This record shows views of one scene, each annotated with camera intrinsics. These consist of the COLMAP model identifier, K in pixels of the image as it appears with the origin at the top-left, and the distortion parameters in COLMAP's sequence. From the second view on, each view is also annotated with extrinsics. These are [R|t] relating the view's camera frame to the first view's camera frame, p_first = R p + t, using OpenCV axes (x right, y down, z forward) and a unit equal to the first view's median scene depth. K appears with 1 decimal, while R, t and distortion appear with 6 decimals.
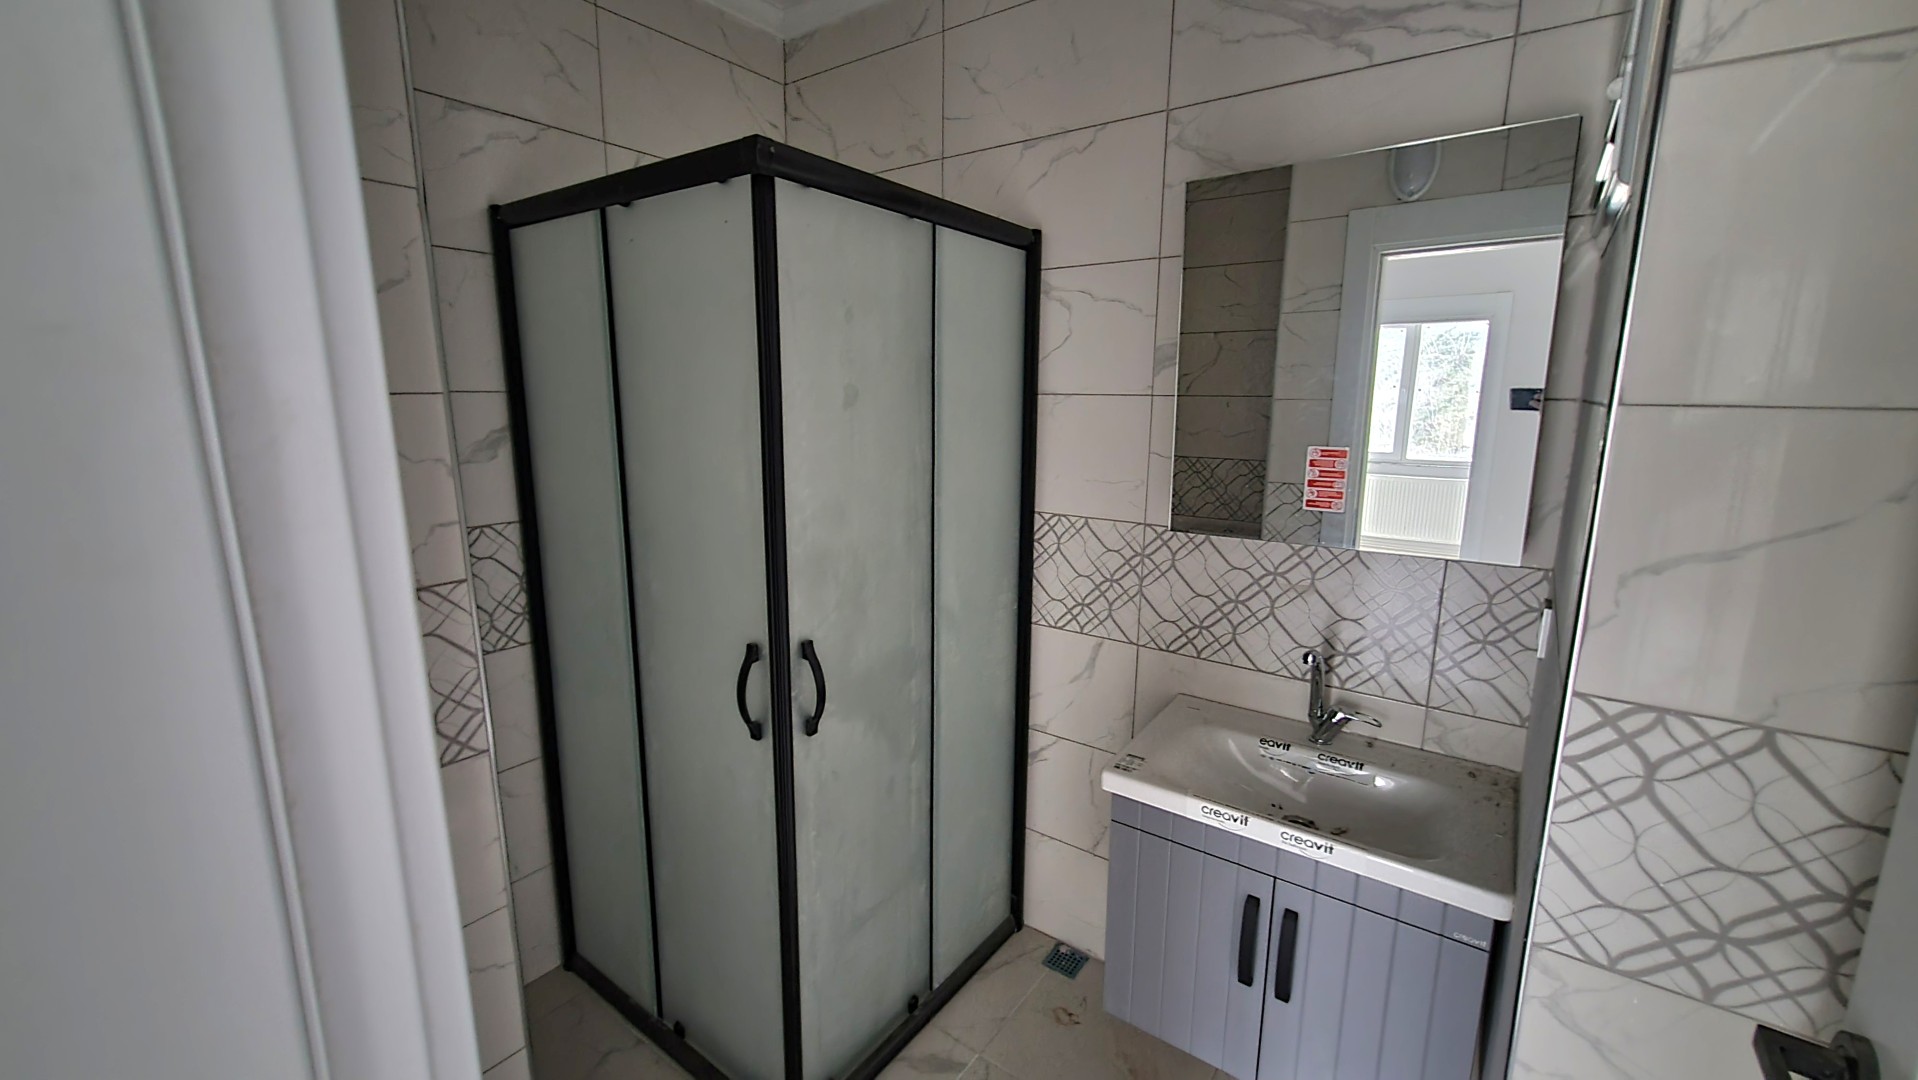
lens RADIAL K [[756.8, 0, 953.2], [0, 756.8, 530.5], [0, 0, 1]] dist [0.044002, -0.014529]
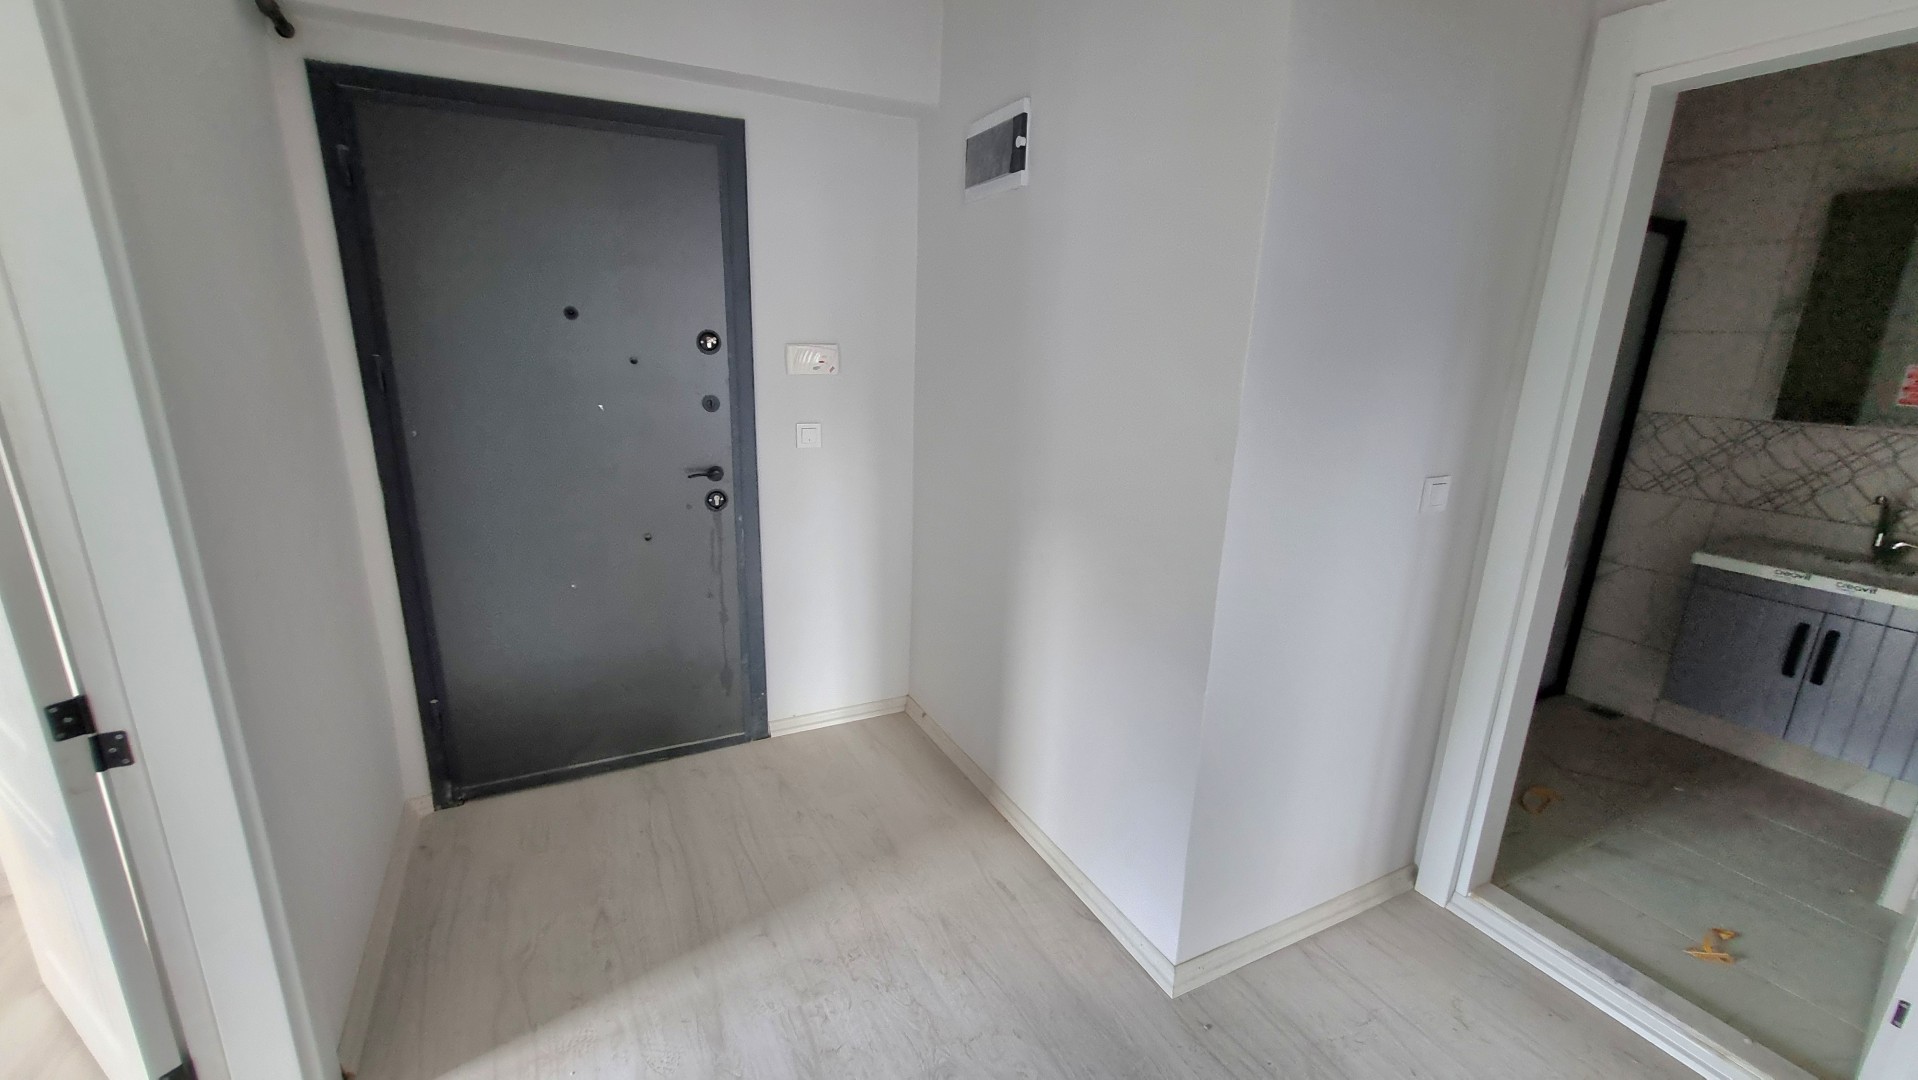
lens RADIAL K [[756.8, 0, 953.2], [0, 756.8, 530.5], [0, 0, 1]] dist [0.044002, -0.014529]
pose [[0.893839, 0.130161, -0.429081, -0.500425], [-0.102226, 0.990894, 0.087634, 0.259122], [0.436580, -0.034468, 0.899005, -1.182763]]
